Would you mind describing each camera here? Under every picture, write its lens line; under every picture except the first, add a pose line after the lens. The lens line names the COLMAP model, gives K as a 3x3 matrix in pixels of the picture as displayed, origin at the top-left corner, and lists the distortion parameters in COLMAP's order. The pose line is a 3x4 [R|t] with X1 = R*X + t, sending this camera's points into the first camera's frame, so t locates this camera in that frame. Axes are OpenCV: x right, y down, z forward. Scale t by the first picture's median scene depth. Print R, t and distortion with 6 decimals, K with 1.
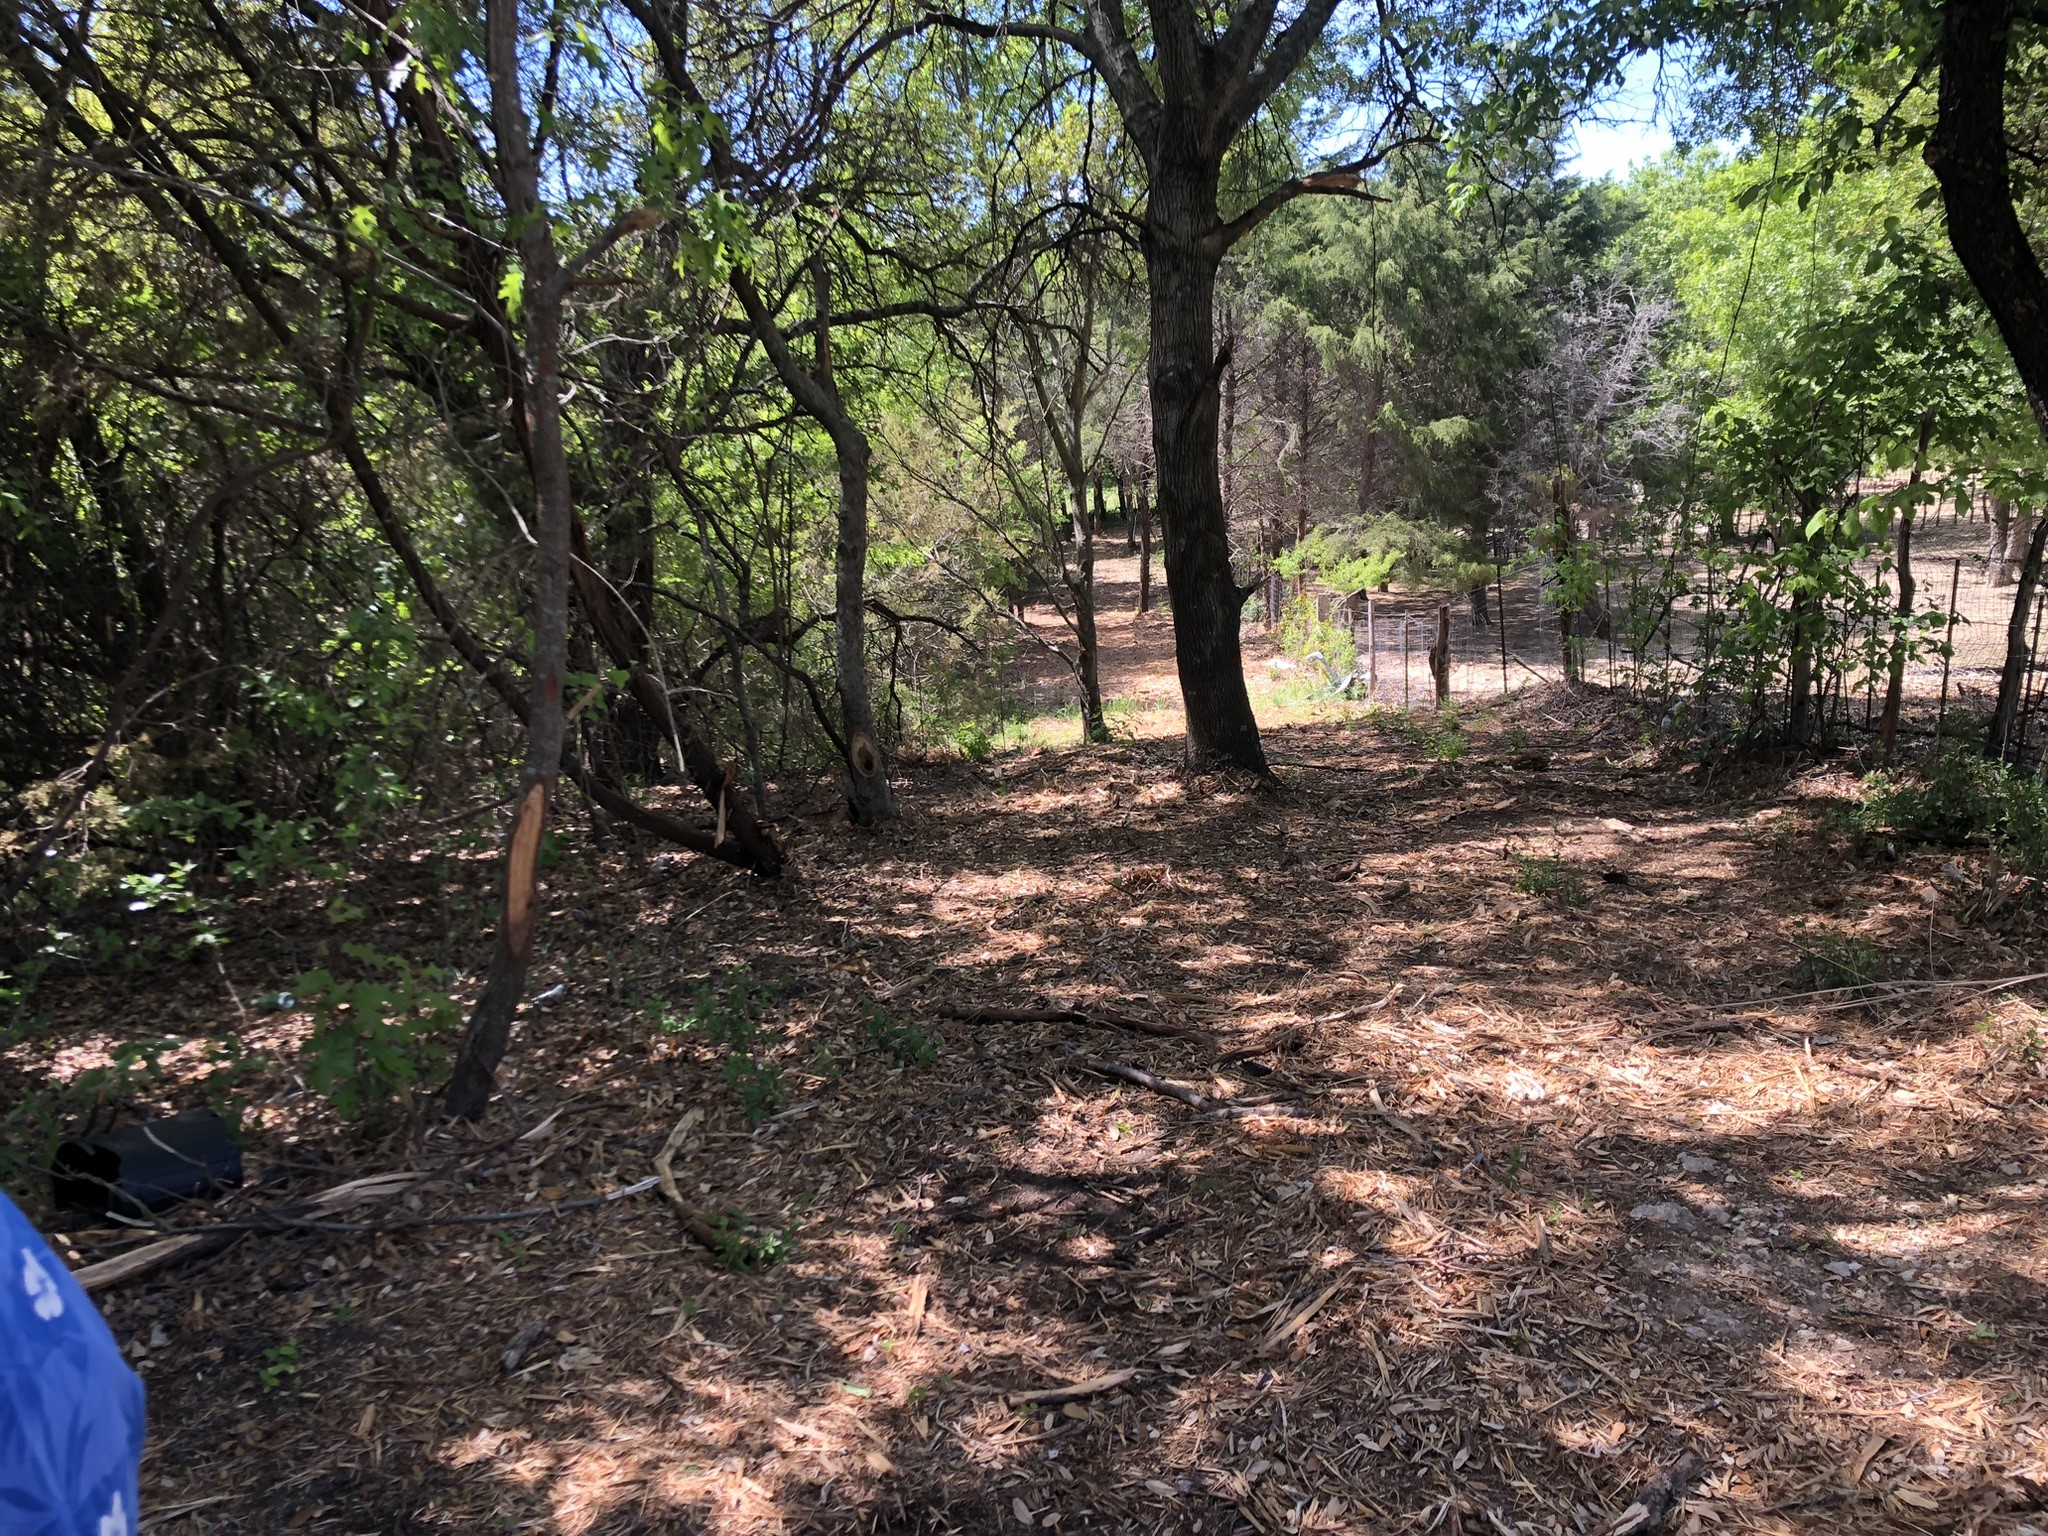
lens RADIAL K [[1660.9, 0, 1029.5], [0, 1660.9, 770.1], [0, 0, 1]] dist [0.020472, -0.007244]
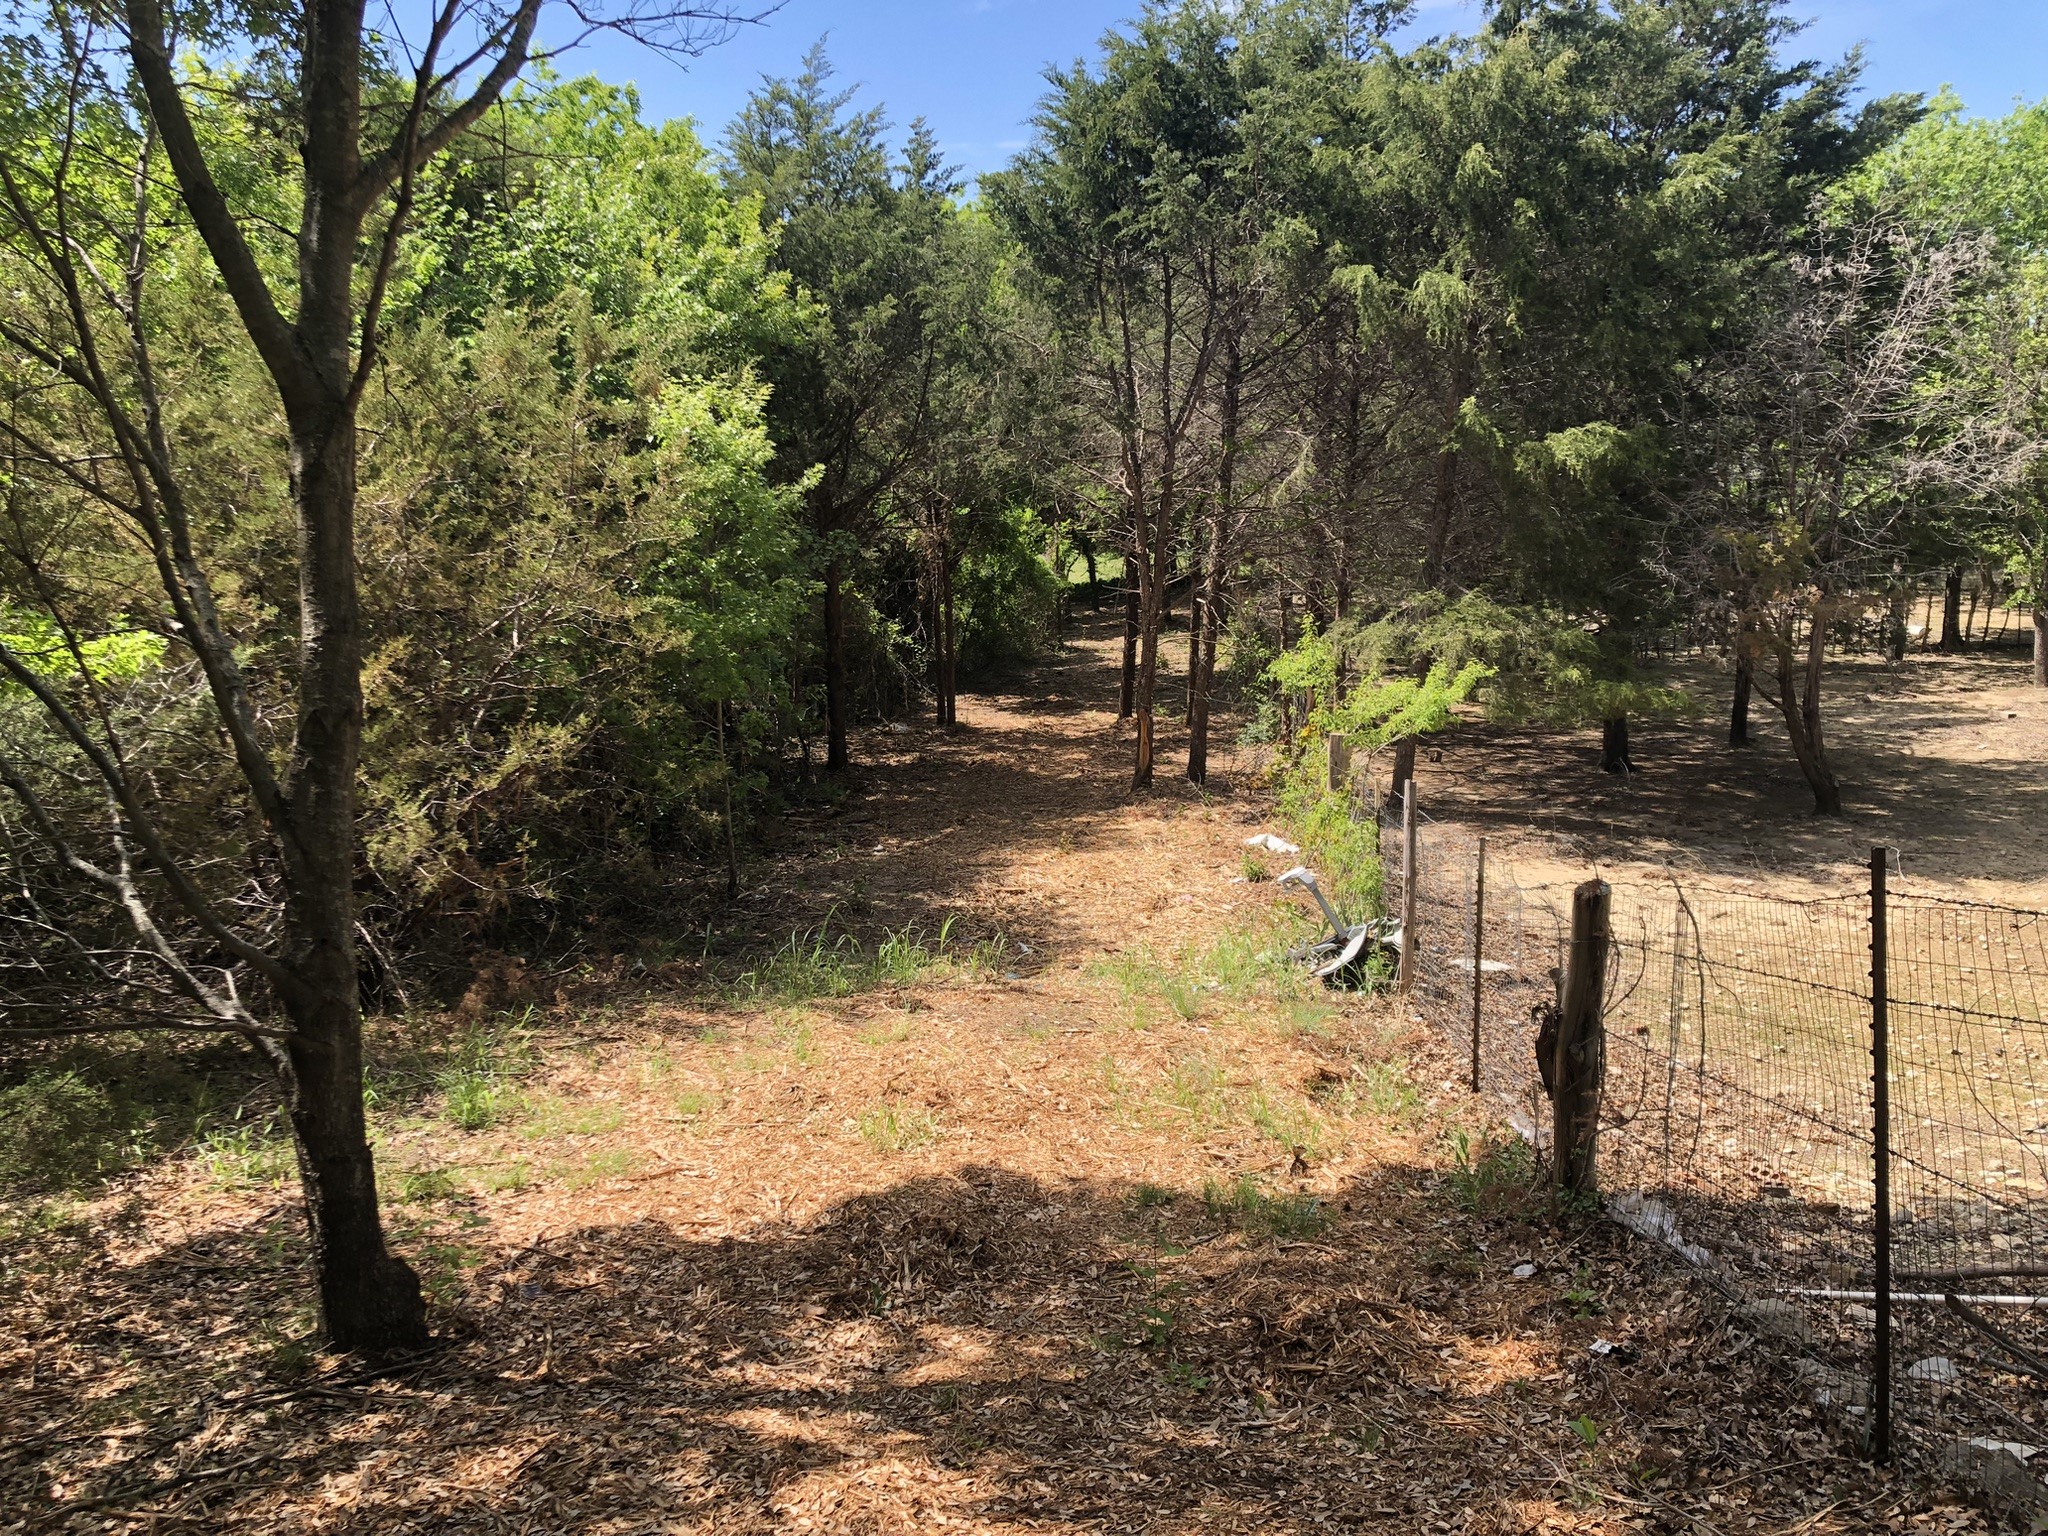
lens RADIAL K [[1660.9, 0, 1029.5], [0, 1660.9, 770.1], [0, 0, 1]] dist [0.020472, -0.007244]
pose [[0.997496, 0.037169, -0.060171, 0.101317], [-0.039099, 0.998748, -0.031210, -0.069532], [0.058935, 0.033485, 0.997700, 0.420133]]
